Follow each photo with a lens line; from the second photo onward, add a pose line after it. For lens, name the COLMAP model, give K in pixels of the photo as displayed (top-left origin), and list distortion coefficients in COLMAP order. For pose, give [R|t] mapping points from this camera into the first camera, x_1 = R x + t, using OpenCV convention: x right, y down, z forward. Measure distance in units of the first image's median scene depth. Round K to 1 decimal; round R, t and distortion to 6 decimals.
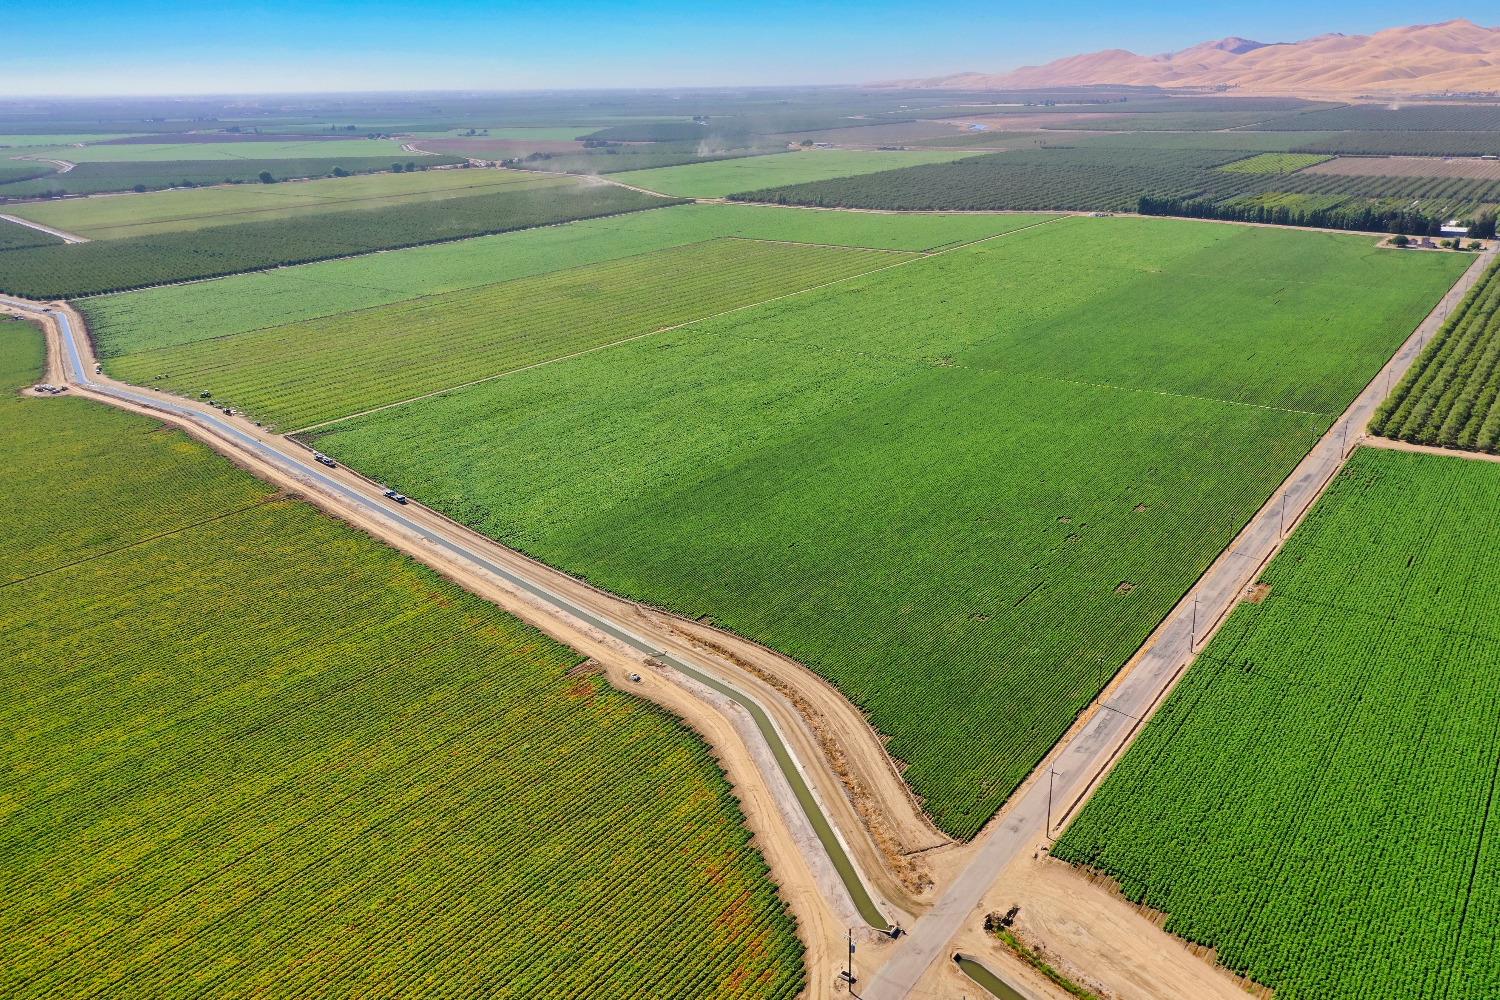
lens RADIAL K [[1184.3, 0, 745.3], [0, 1184.3, 493.6], [0, 0, 1]] dist [0.008745, 0.004704]
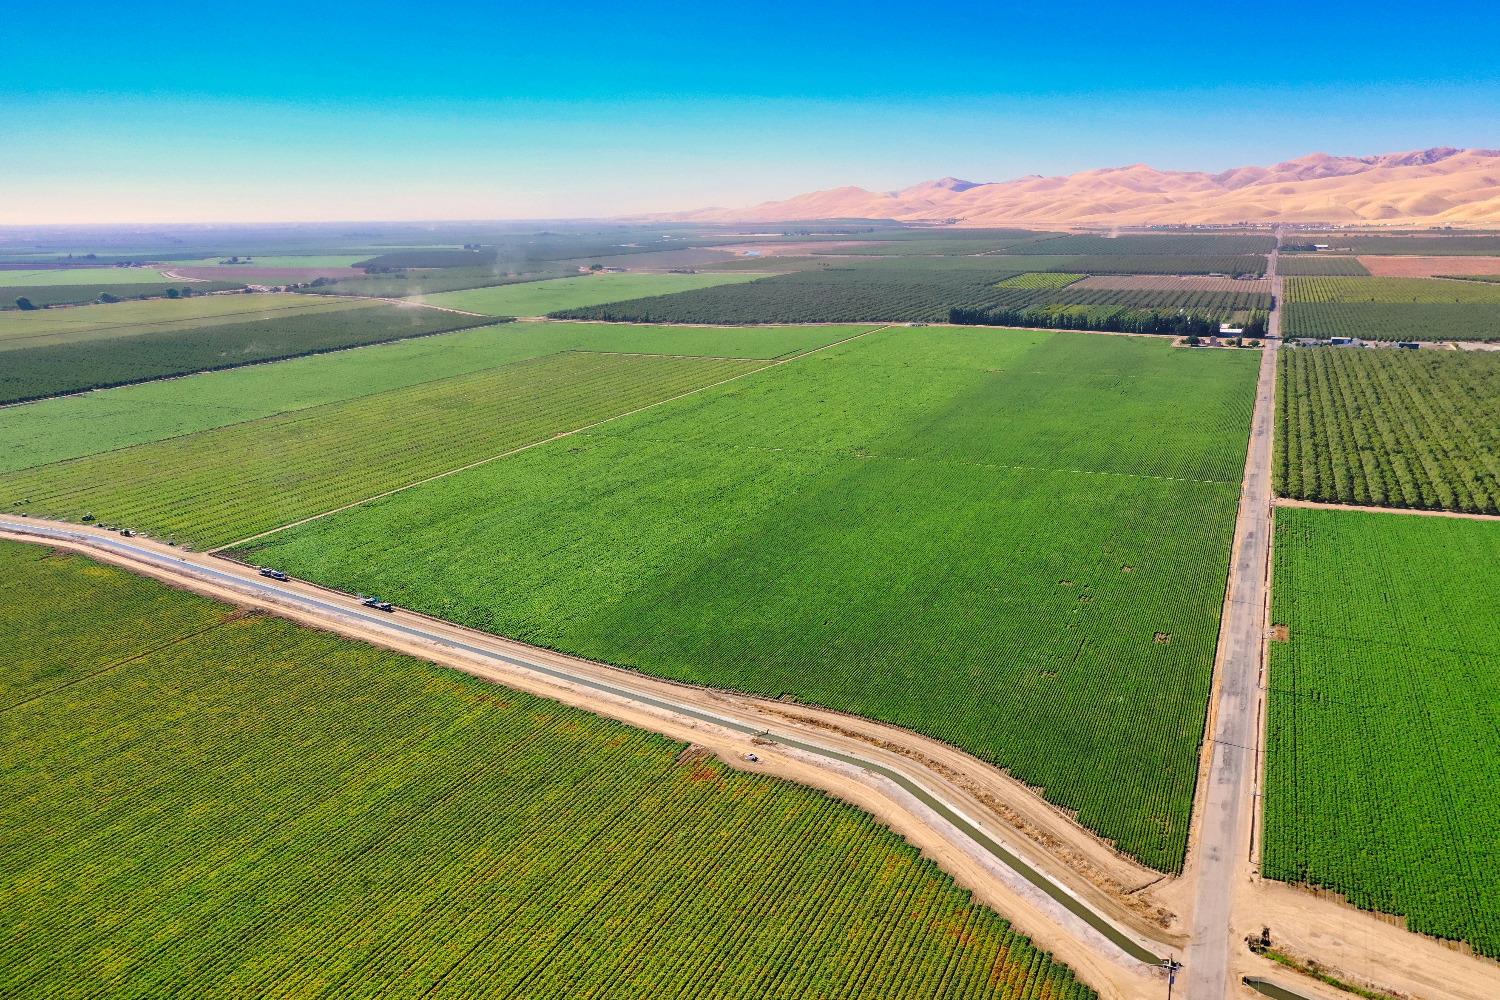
lens RADIAL K [[1184.3, 0, 745.3], [0, 1184.3, 493.6], [0, 0, 1]] dist [0.008745, 0.004704]
pose [[0.978380, -0.043853, 0.202114, -0.172256], [0.064739, 0.993087, -0.097916, 0.022204], [-0.196423, 0.108883, 0.974455, 0.025271]]
